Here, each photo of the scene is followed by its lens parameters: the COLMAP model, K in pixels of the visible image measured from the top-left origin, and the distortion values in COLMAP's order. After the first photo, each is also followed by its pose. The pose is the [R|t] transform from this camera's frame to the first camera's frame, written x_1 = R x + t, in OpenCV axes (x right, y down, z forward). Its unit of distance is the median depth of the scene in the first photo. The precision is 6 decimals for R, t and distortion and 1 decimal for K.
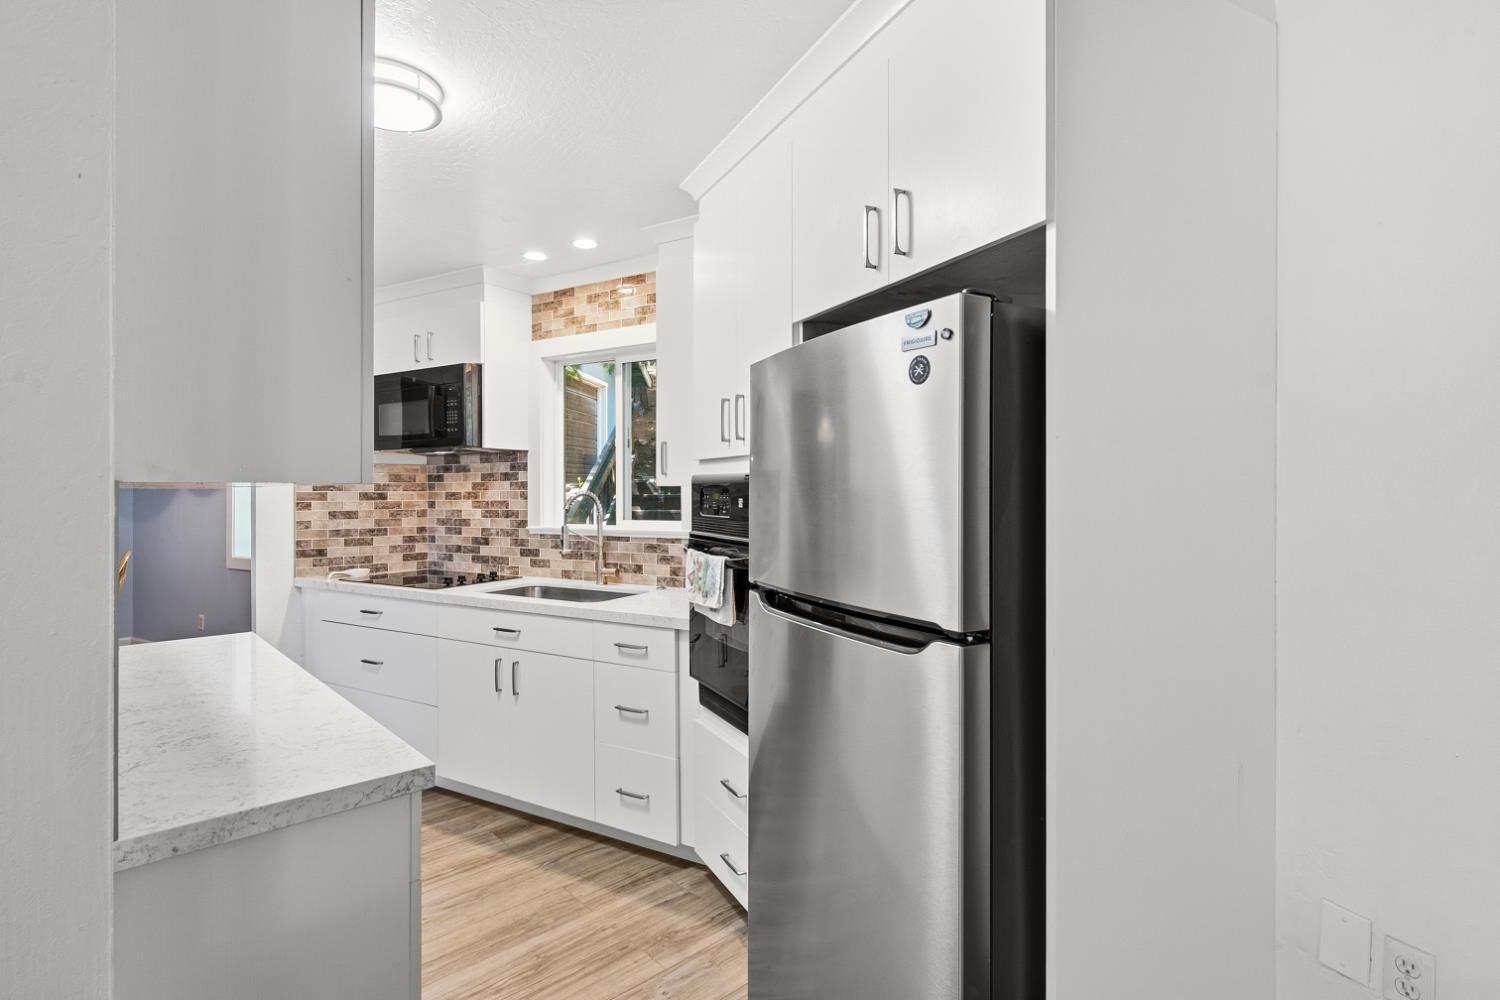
lens RADIAL K [[735.5, 0, 746.2], [0, 735.5, 490.1], [0, 0, 1]] dist [-0.012801, 0.000708]
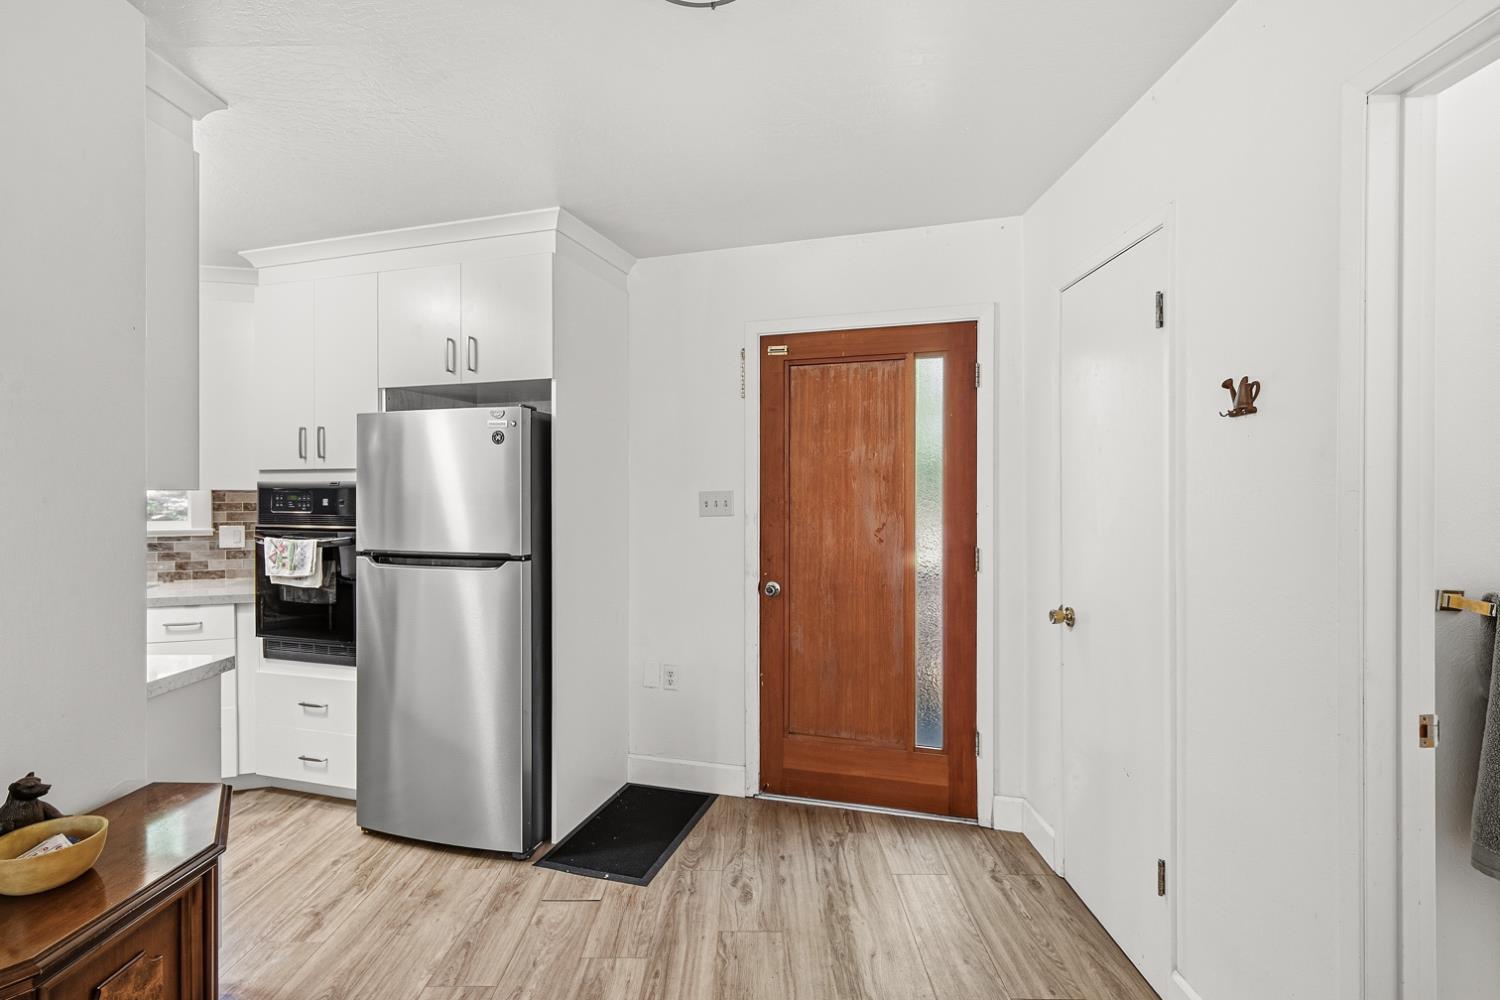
lens RADIAL K [[708.5, 0, 729.7], [0, 708.5, 496.7], [0, 0, 1]] dist [-0.002616, 0.000119]
pose [[0.689257, -0.001624, 0.724515, -0.394815], [-0.000553, 0.999996, 0.002768, 0.002128], [-0.724516, -0.002309, 0.689254, -0.455447]]
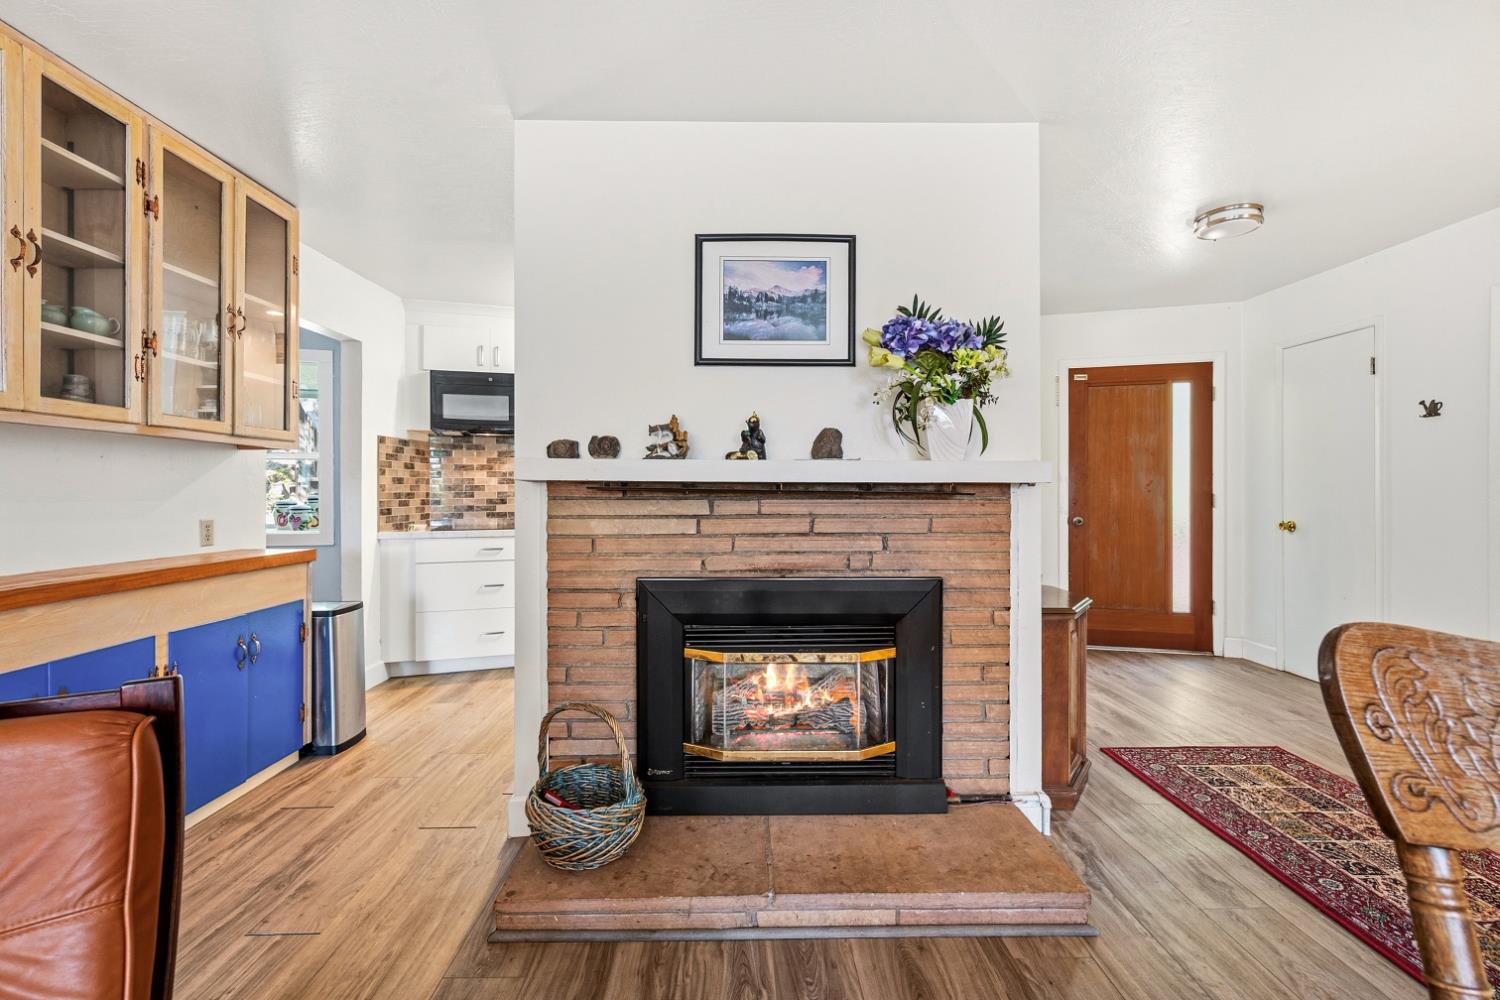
lens RADIAL K [[649.8, 0, 751.4], [0, 649.8, 489.9], [0, 0, 1]] dist [0.000463, -0.000069]
pose [[0.678125, -0.000560, 0.734946, -1.466496], [-0.000848, 0.999998, 0.001545, 0.073319], [-0.734946, -0.001670, 0.678124, -0.241086]]
